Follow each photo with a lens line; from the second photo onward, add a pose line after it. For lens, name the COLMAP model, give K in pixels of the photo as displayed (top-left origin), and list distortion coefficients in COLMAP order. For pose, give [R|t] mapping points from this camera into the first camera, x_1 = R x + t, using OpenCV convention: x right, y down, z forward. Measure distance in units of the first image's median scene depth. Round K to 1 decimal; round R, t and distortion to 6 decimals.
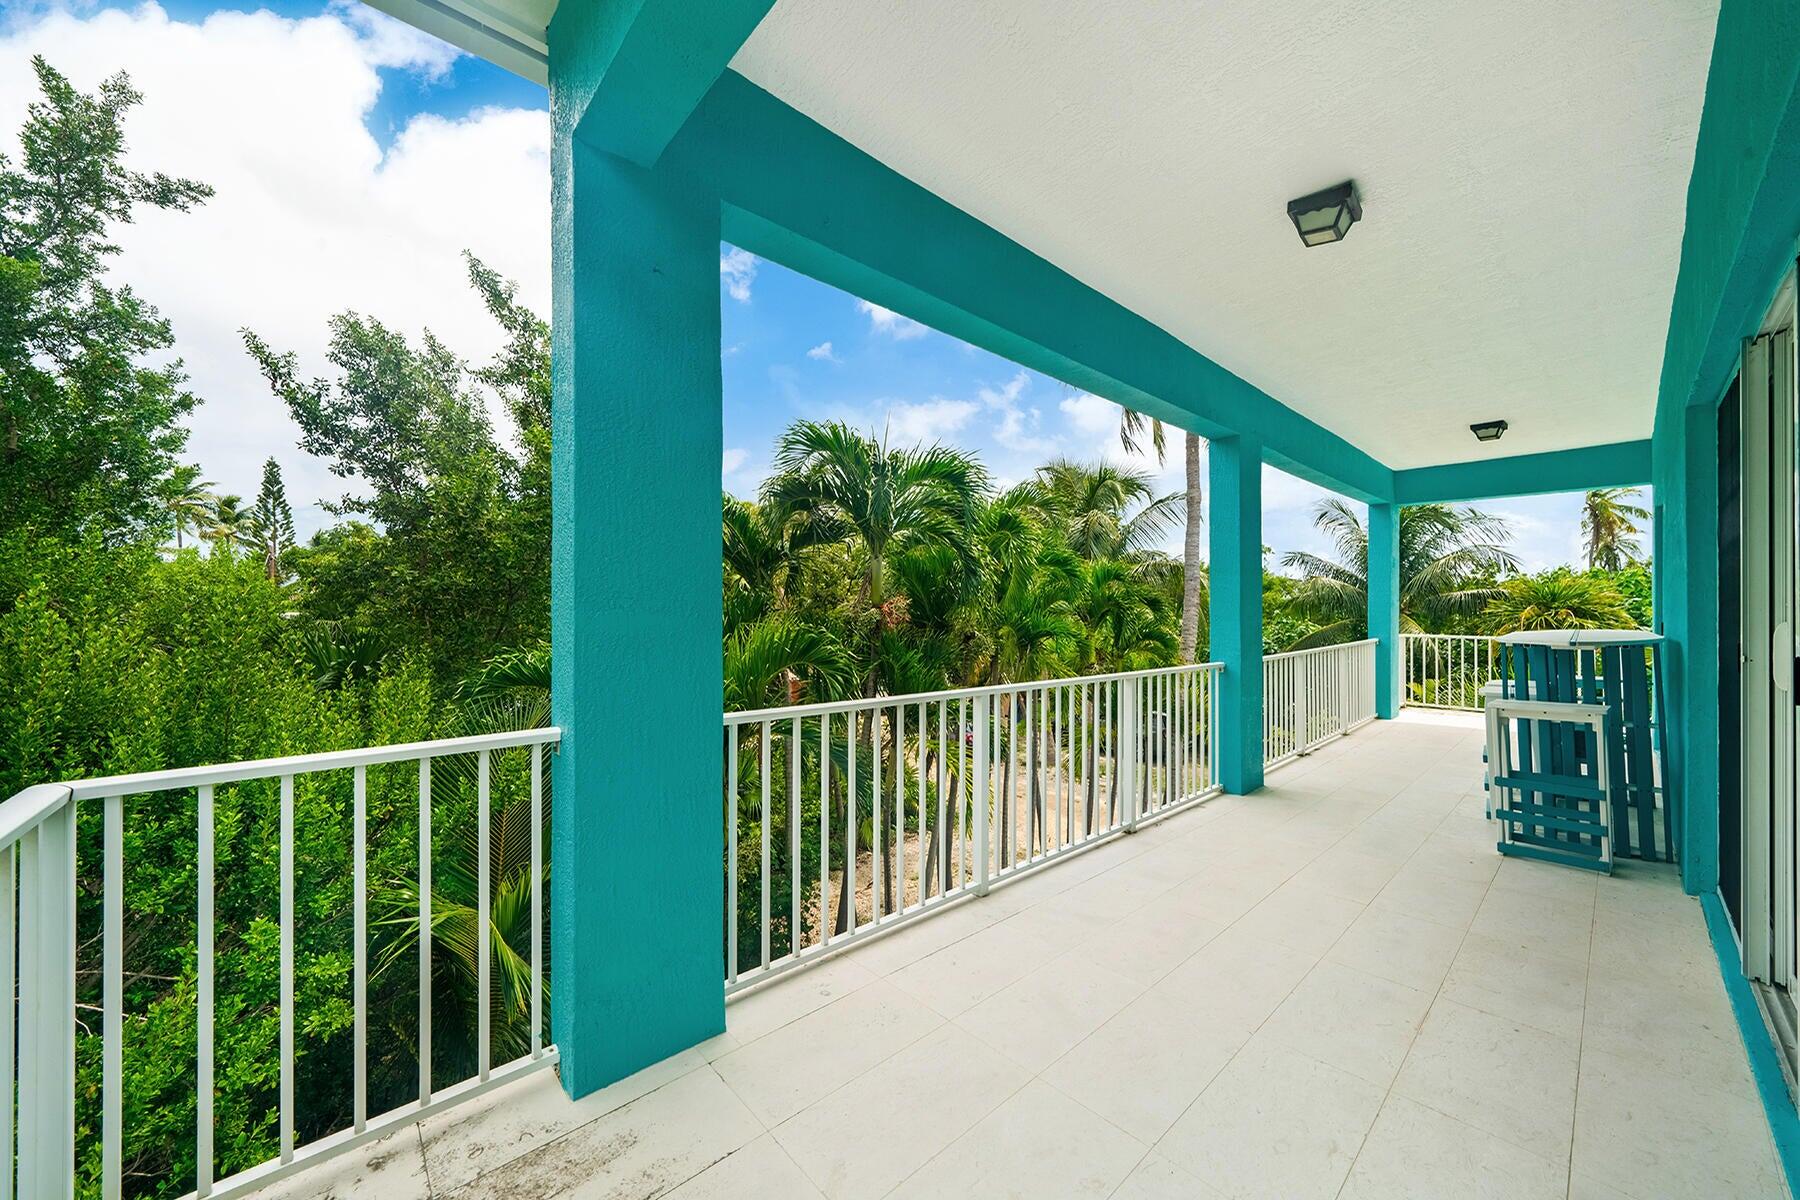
lens RADIAL K [[613.7, 0, 900.0], [0, 613.7, 600.0], [0, 0, 1]] dist [-0.007272, -0.000072]
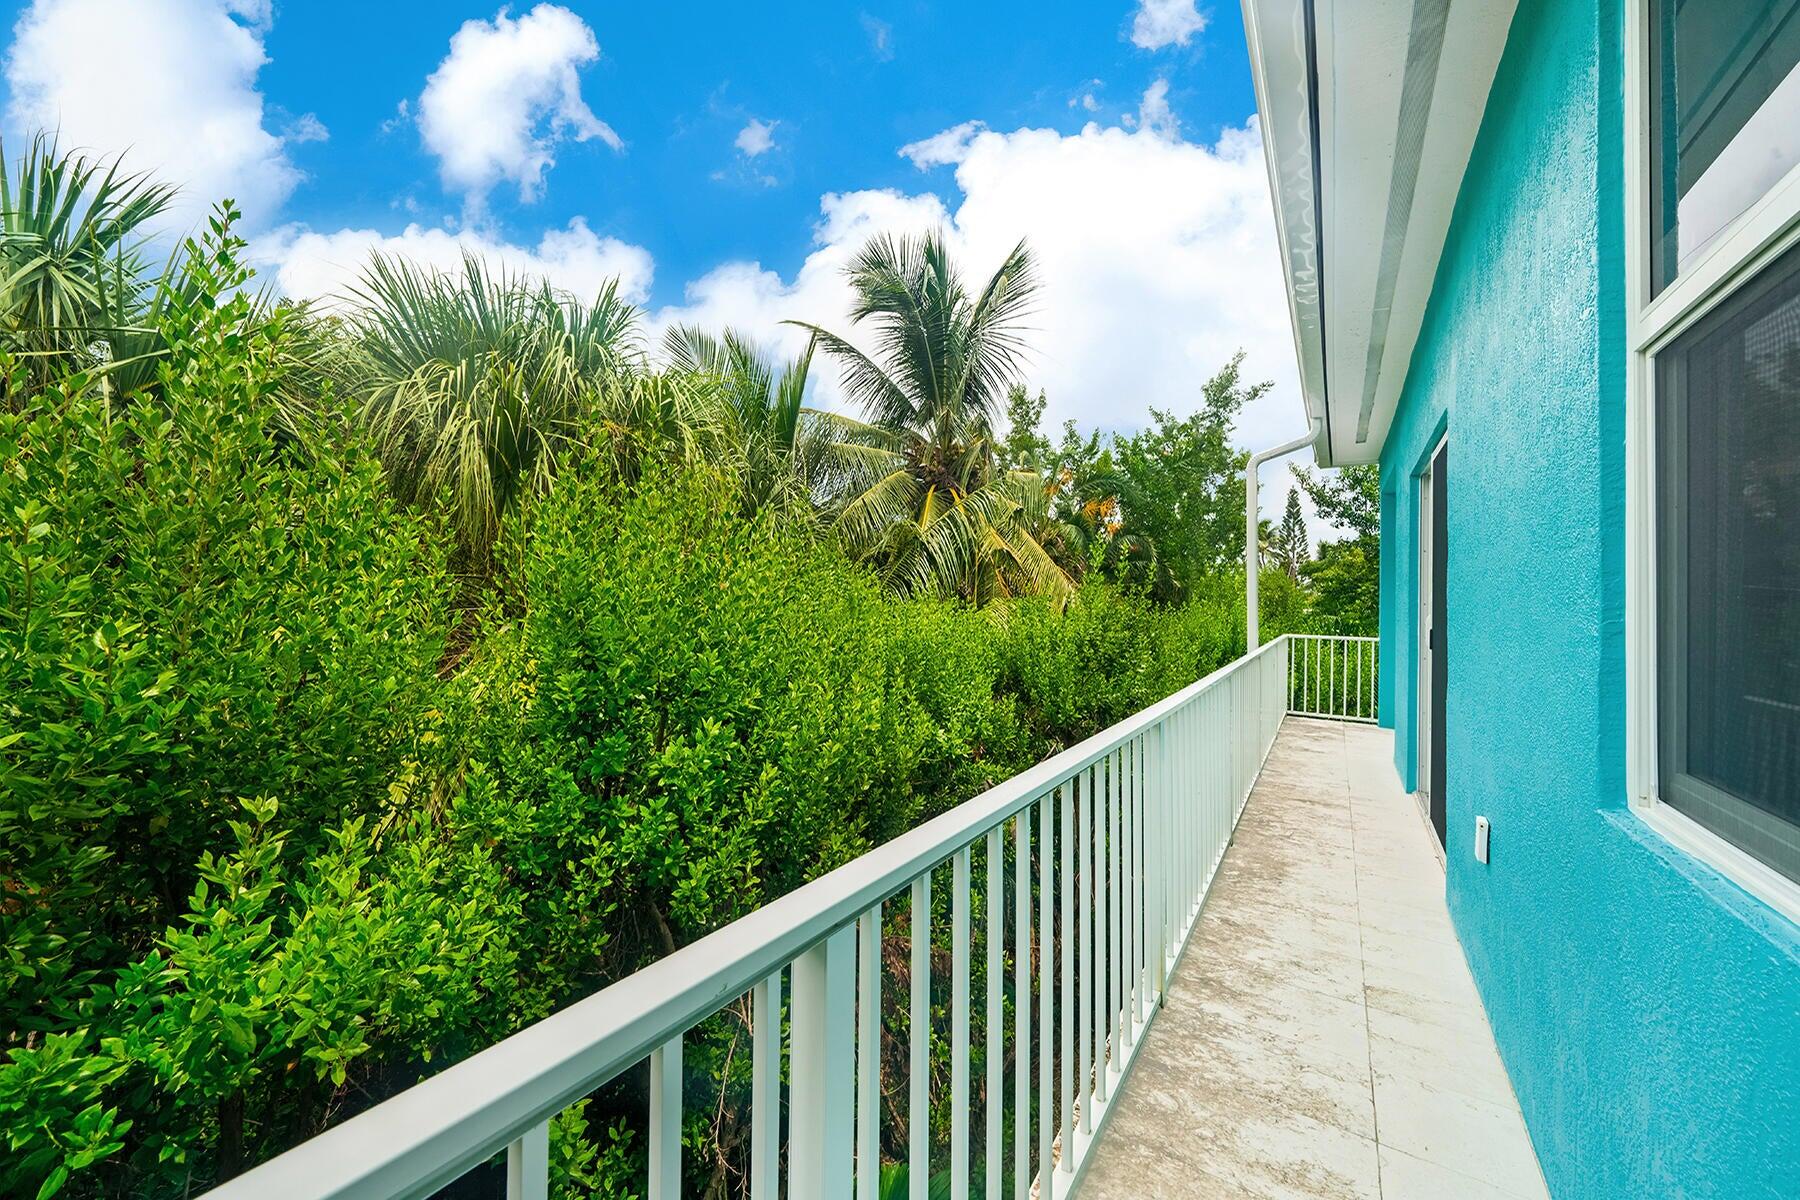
lens RADIAL K [[613.7, 0, 900.0], [0, 613.7, 600.0], [0, 0, 1]] dist [-0.007272, -0.000072]
pose [[0.200239, 0.003428, -0.979741, 0.338575], [-0.002372, 0.999993, 0.003014, -0.005868], [0.979744, 0.001720, 0.200245, -0.354232]]
